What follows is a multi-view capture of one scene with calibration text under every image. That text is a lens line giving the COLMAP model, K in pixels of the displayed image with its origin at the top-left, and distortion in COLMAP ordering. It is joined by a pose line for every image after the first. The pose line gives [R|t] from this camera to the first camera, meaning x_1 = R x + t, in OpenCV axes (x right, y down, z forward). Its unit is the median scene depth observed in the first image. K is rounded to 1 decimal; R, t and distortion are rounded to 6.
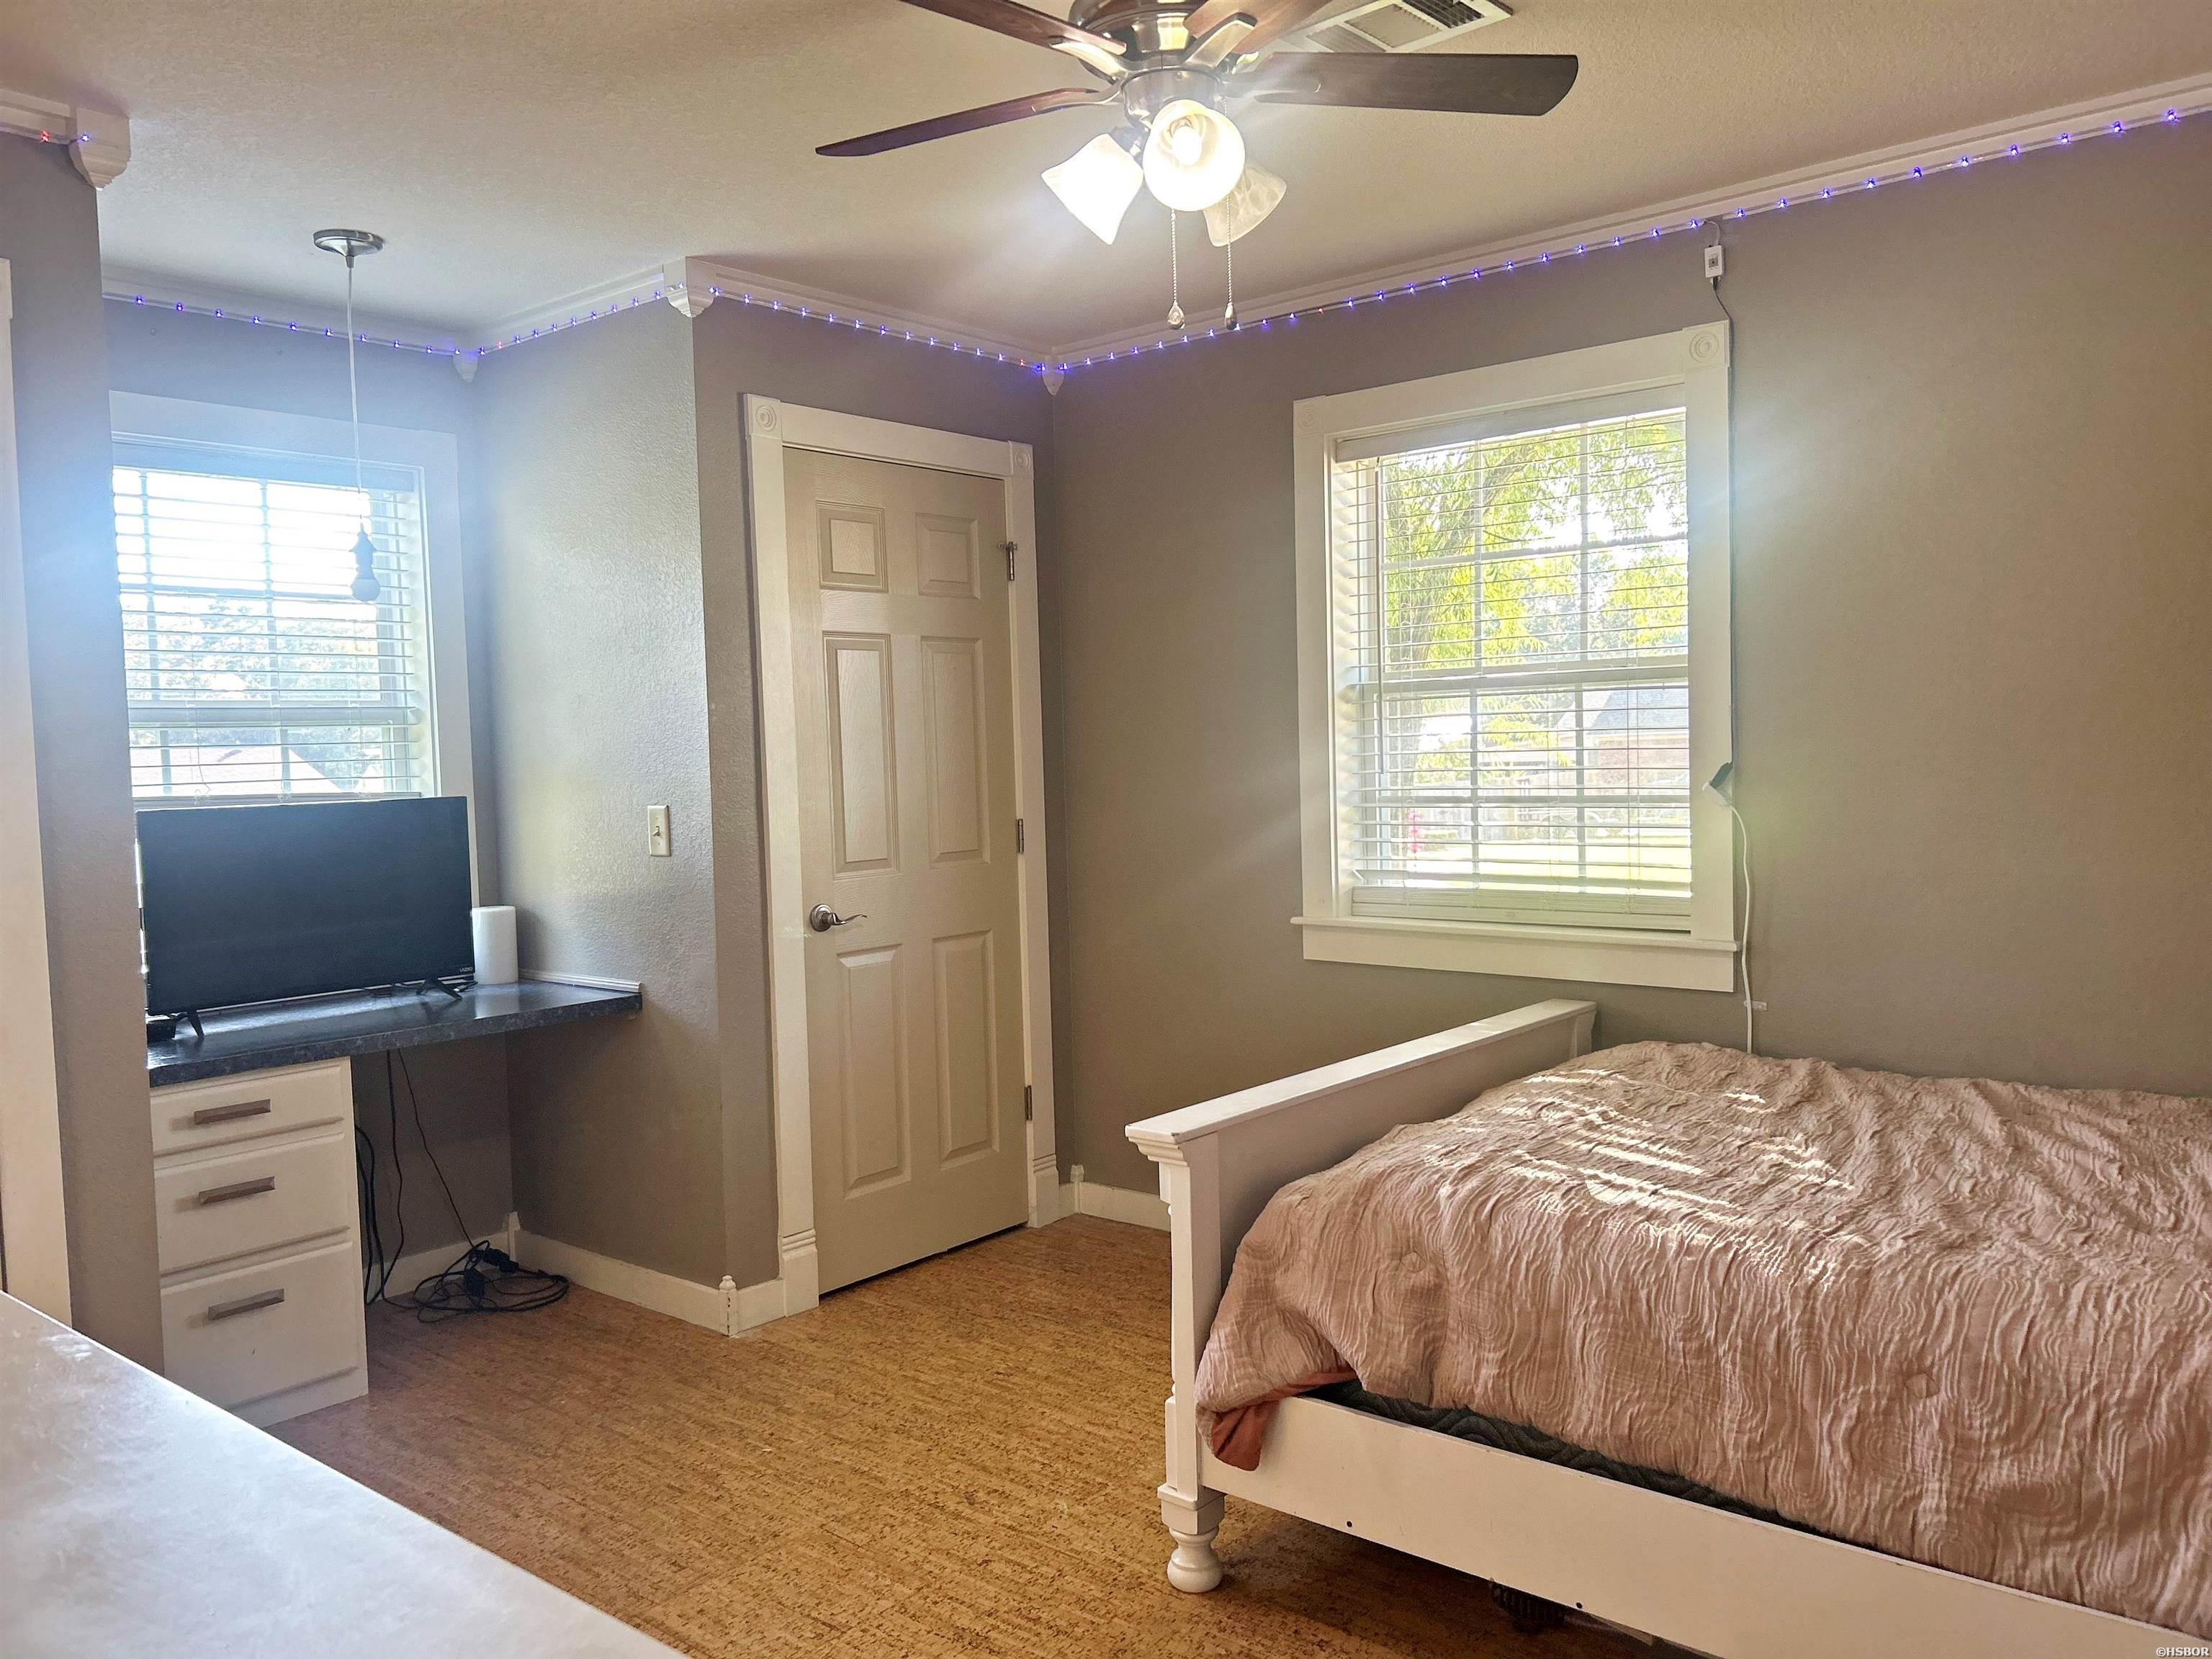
lens RADIAL K [[1672.6, 0, 1124.3], [0, 1672.6, 833.1], [0, 0, 1]] dist [0.011320, -0.003420]
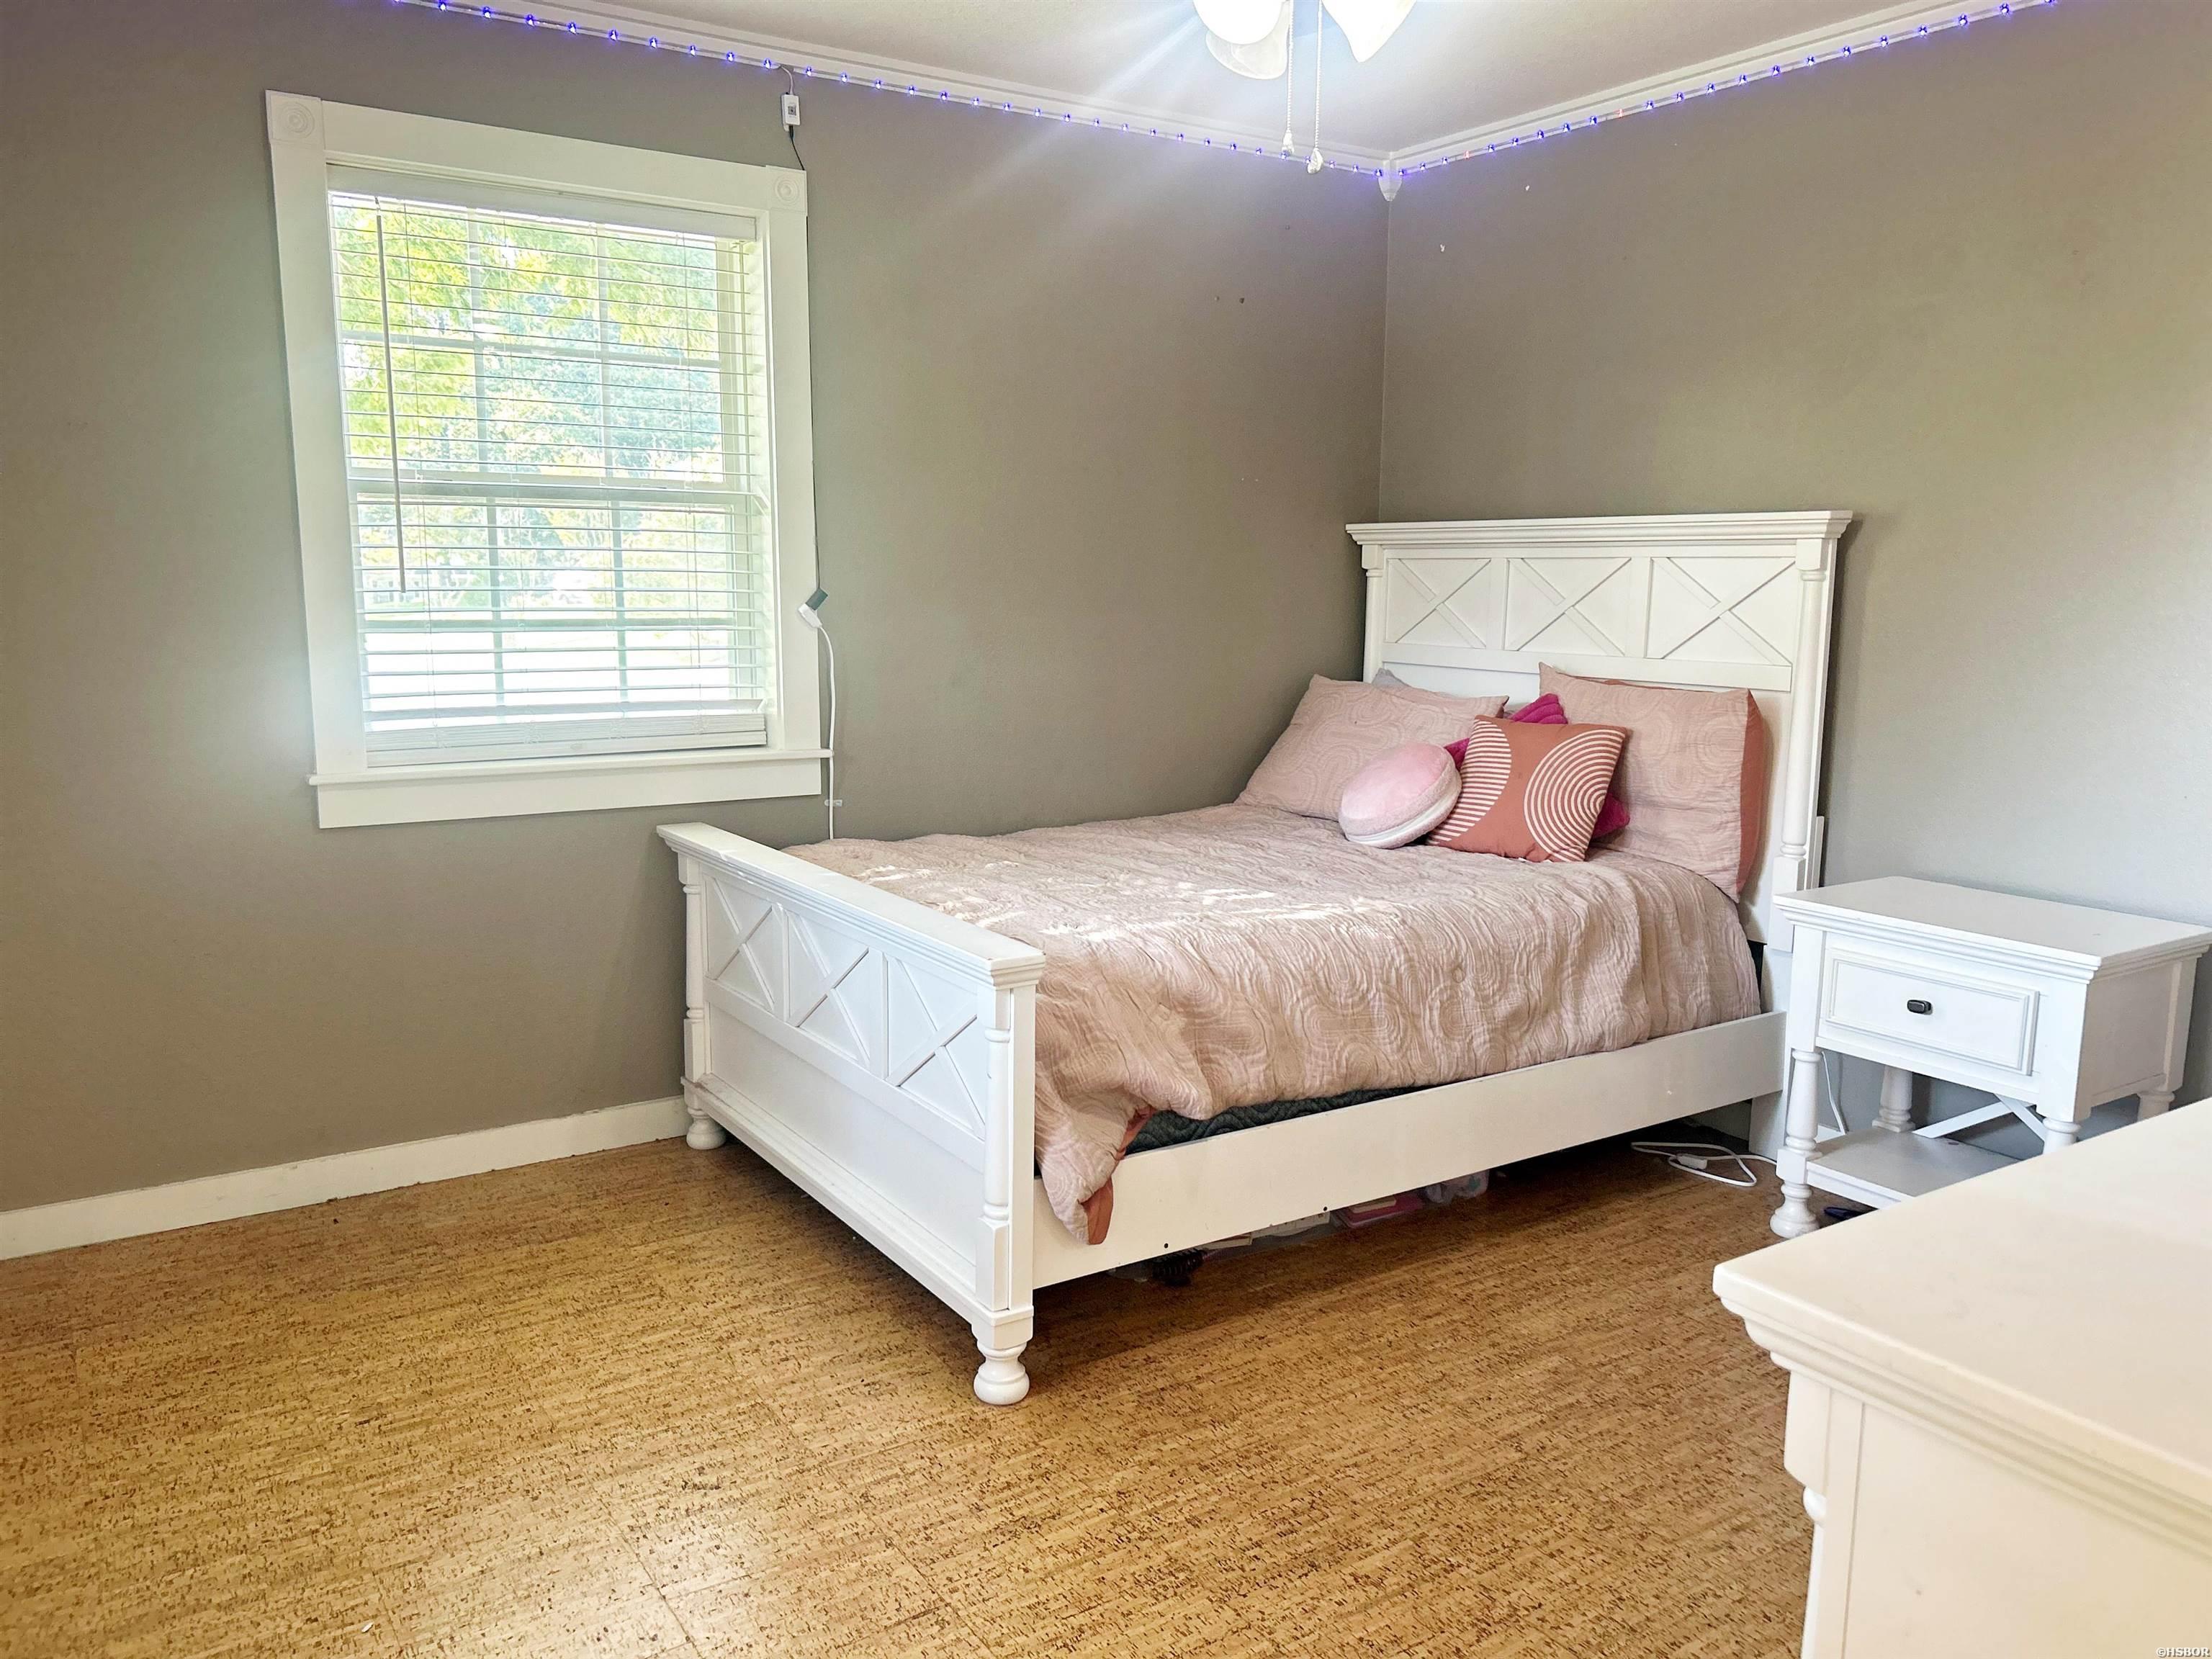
lens RADIAL K [[1672.6, 0, 1125.8], [0, 1672.6, 836.1], [0, 0, 1]] dist [0.011320, -0.003420]
pose [[0.279294, -0.120956, 0.952557, -0.650100], [0.032328, 0.992656, 0.116569, -0.000892], [-0.959661, -0.001763, 0.281153, 0.491376]]
